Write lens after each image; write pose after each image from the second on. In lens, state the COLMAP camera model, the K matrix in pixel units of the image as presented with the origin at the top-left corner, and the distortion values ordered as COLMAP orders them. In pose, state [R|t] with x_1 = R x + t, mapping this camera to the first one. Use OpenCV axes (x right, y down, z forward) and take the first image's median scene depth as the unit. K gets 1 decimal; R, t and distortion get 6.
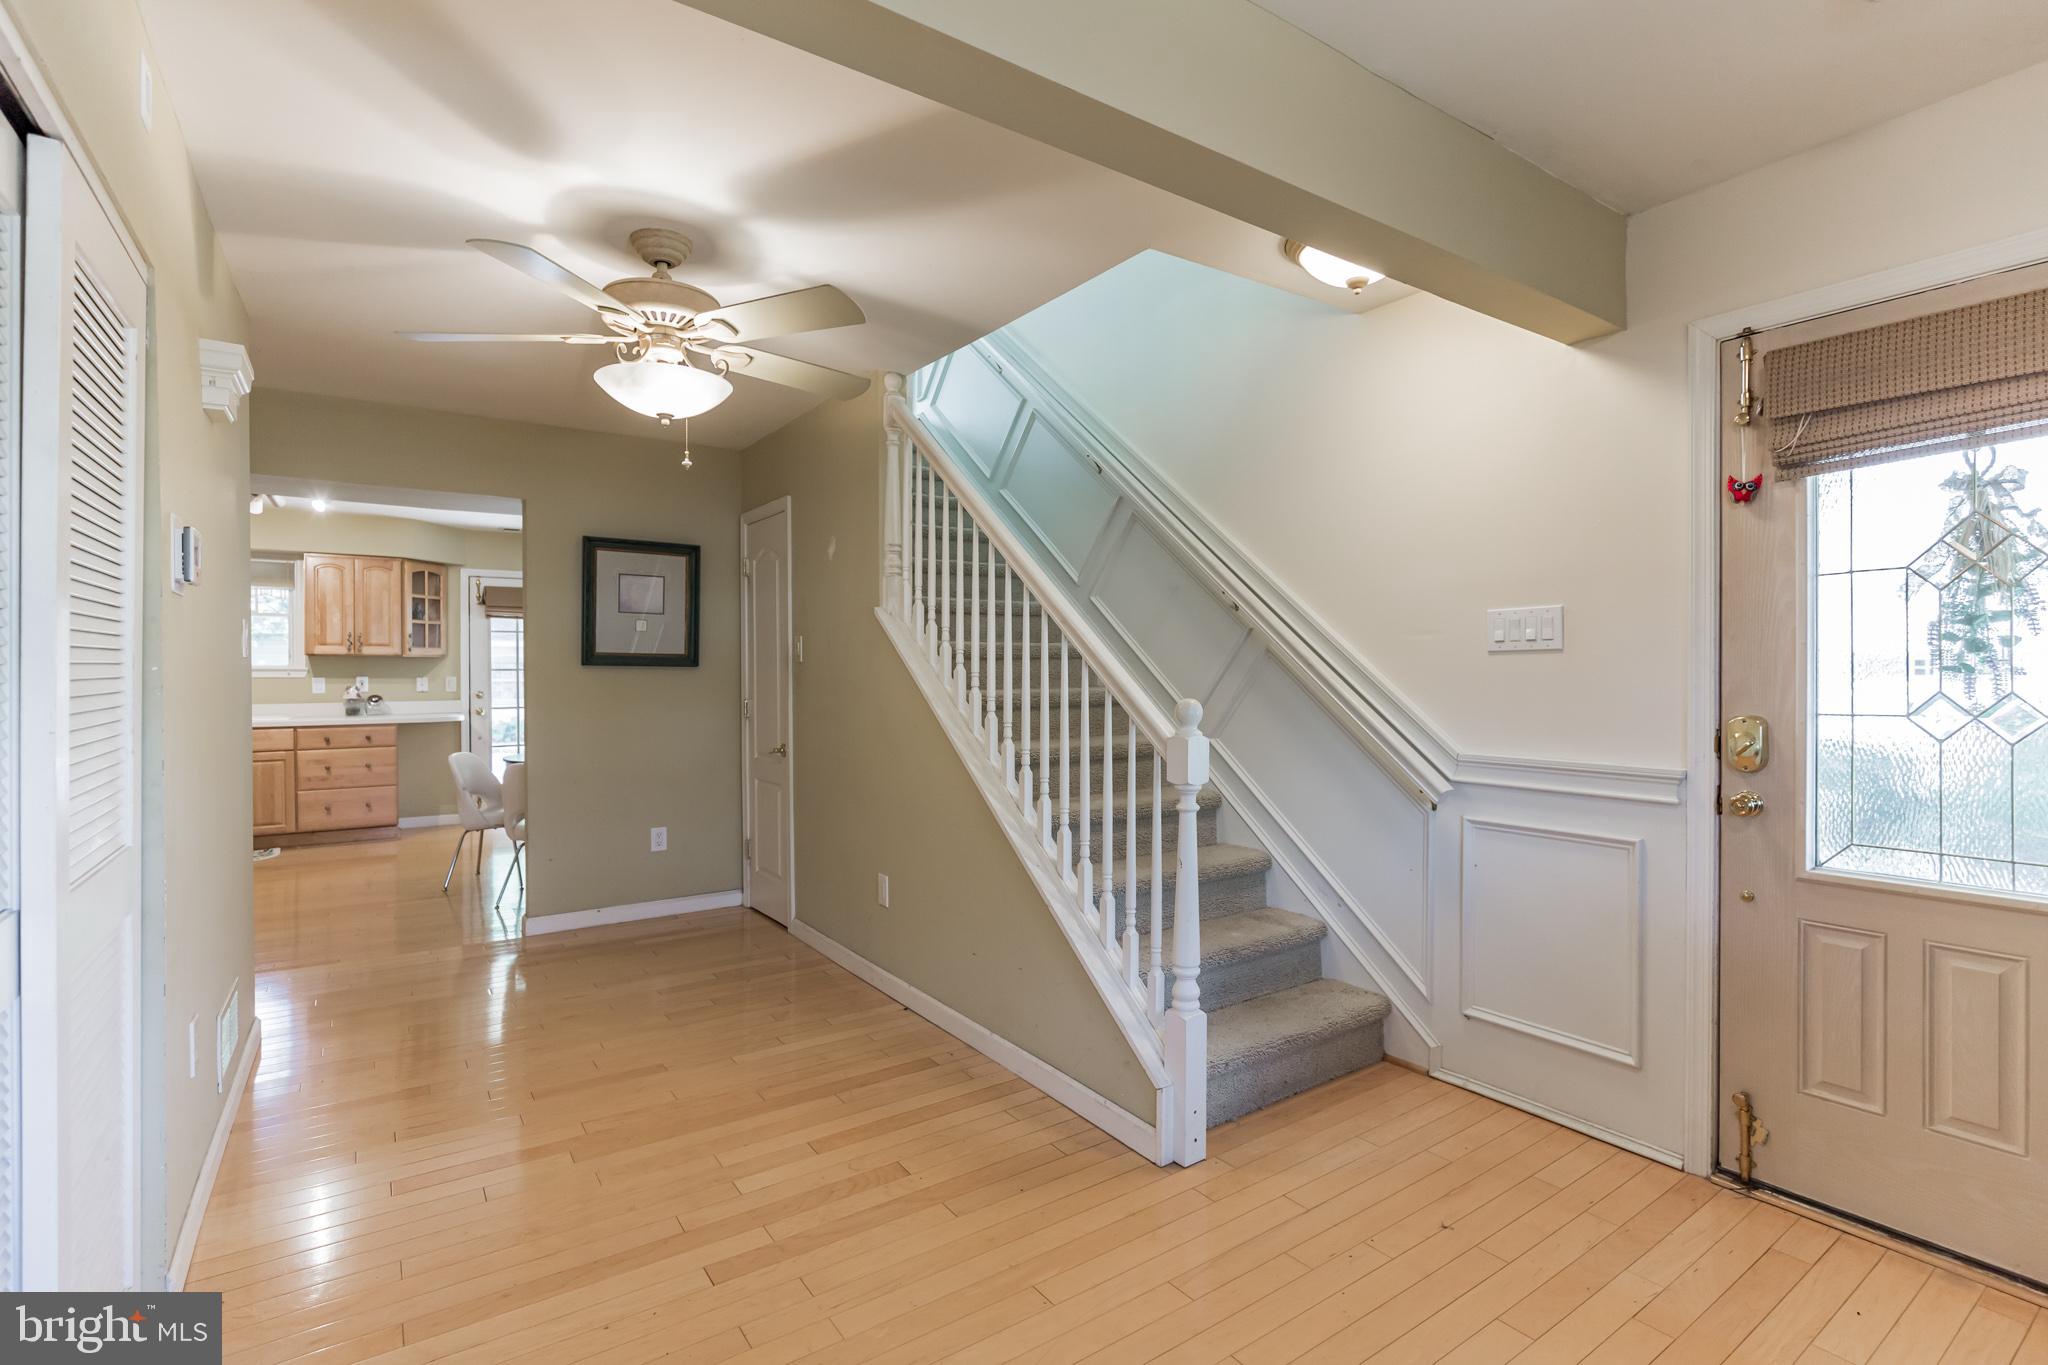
lens RADIAL K [[943.9, 0, 1024.0], [0, 943.9, 682.5], [0, 0, 1]] dist [-0.000007, -0.000013]
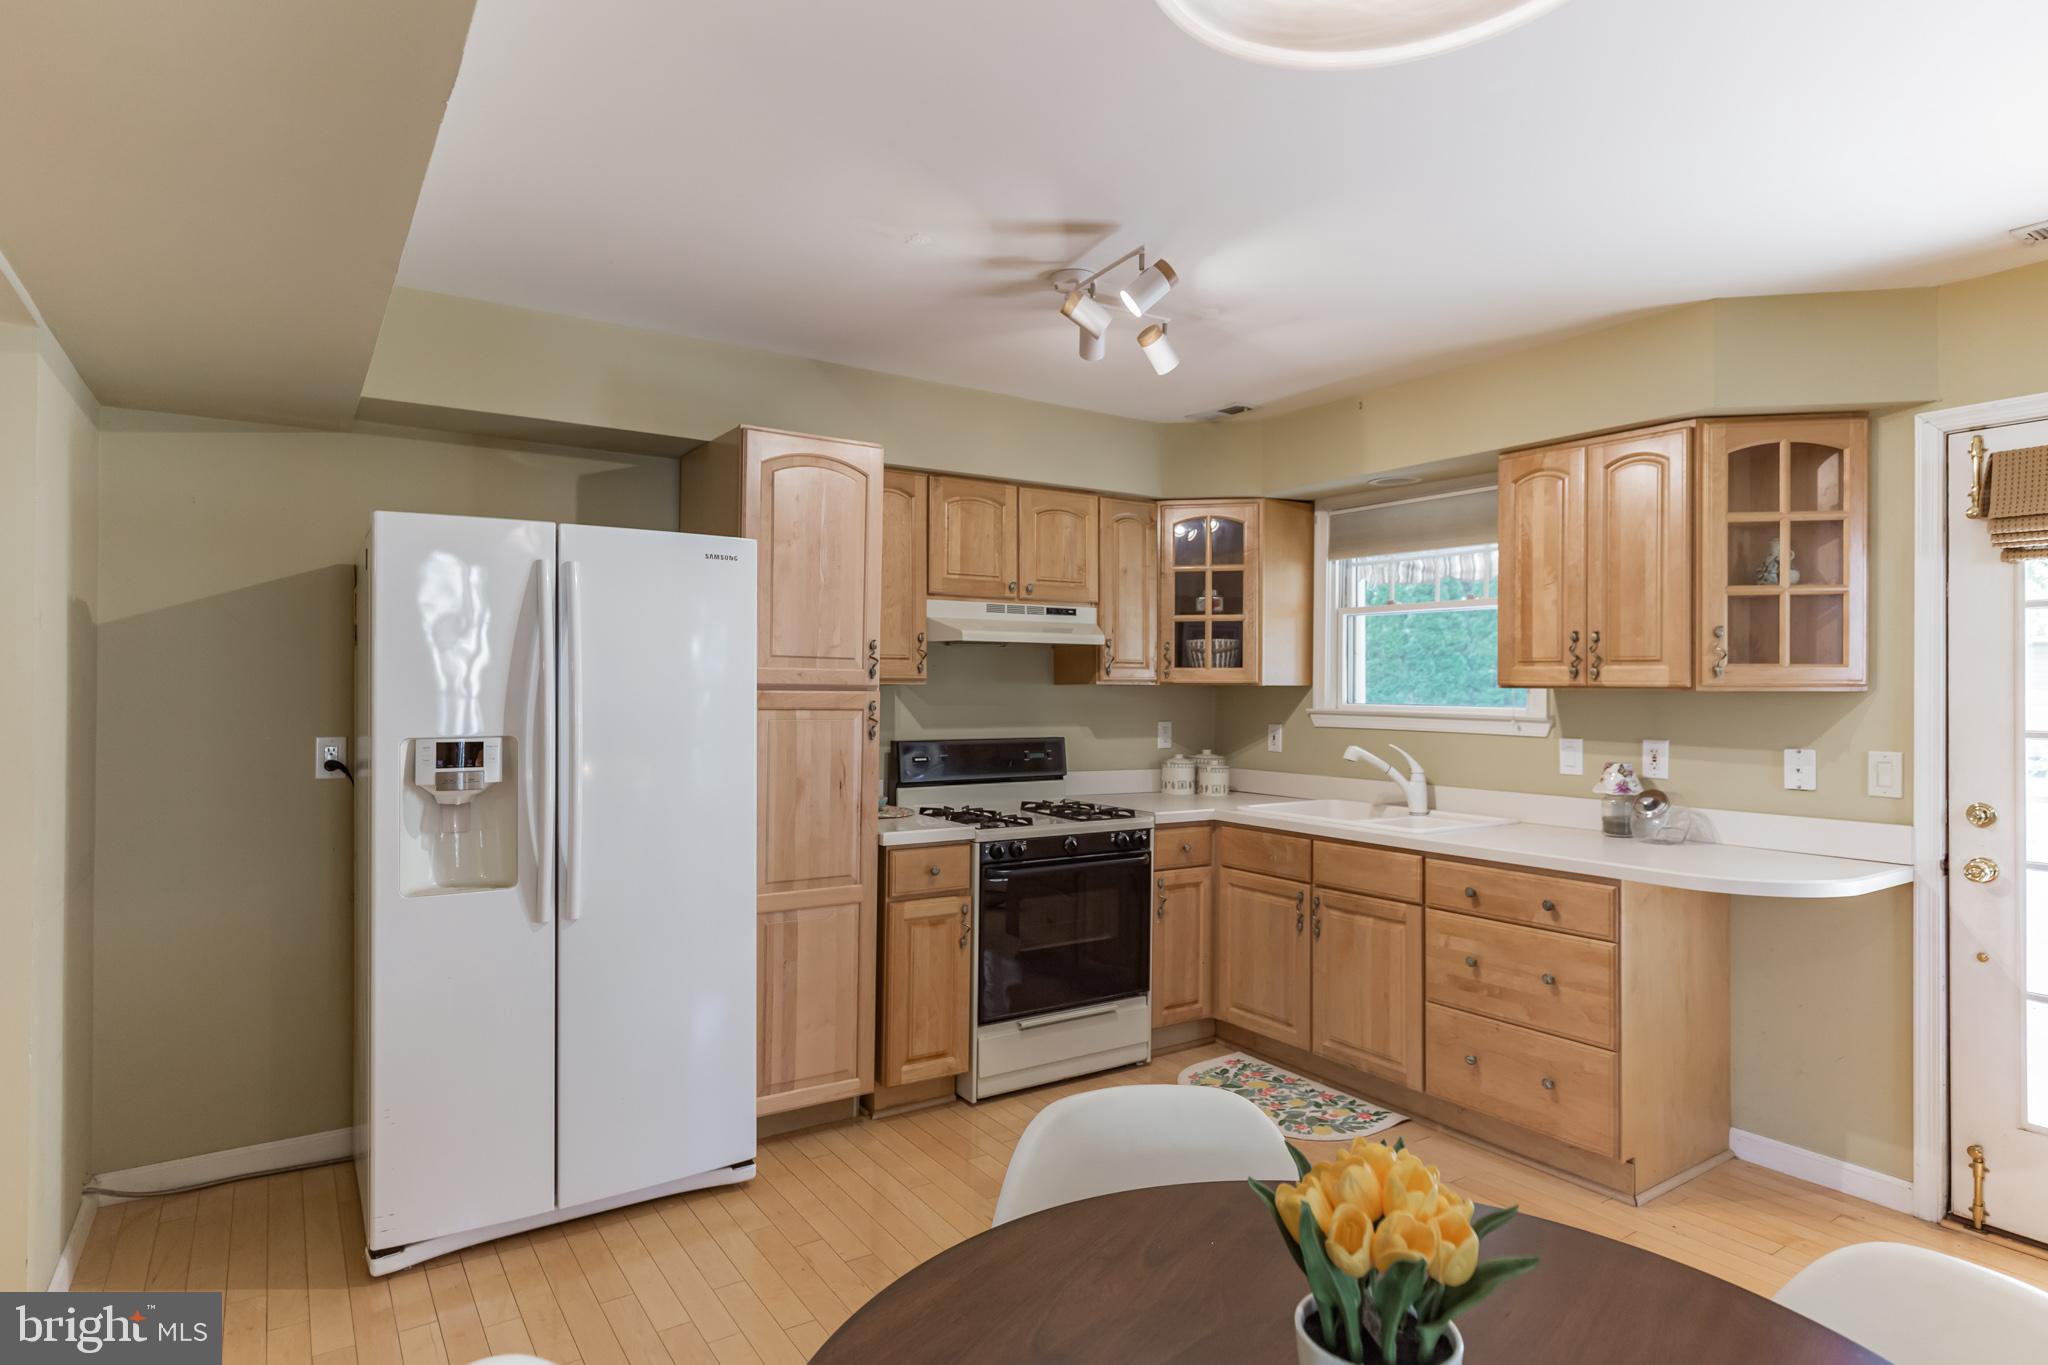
lens RADIAL K [[1128.1, 0, 1024.0], [0, 1128.1, 682.5], [0, 0, 1]] dist [-0.000078, 0.000477]
pose [[-0.022589, -0.004425, -0.999735, -0.216315], [-0.017907, 0.999832, -0.004021, -0.023732], [0.999584, 0.017811, -0.022665, 0.735685]]
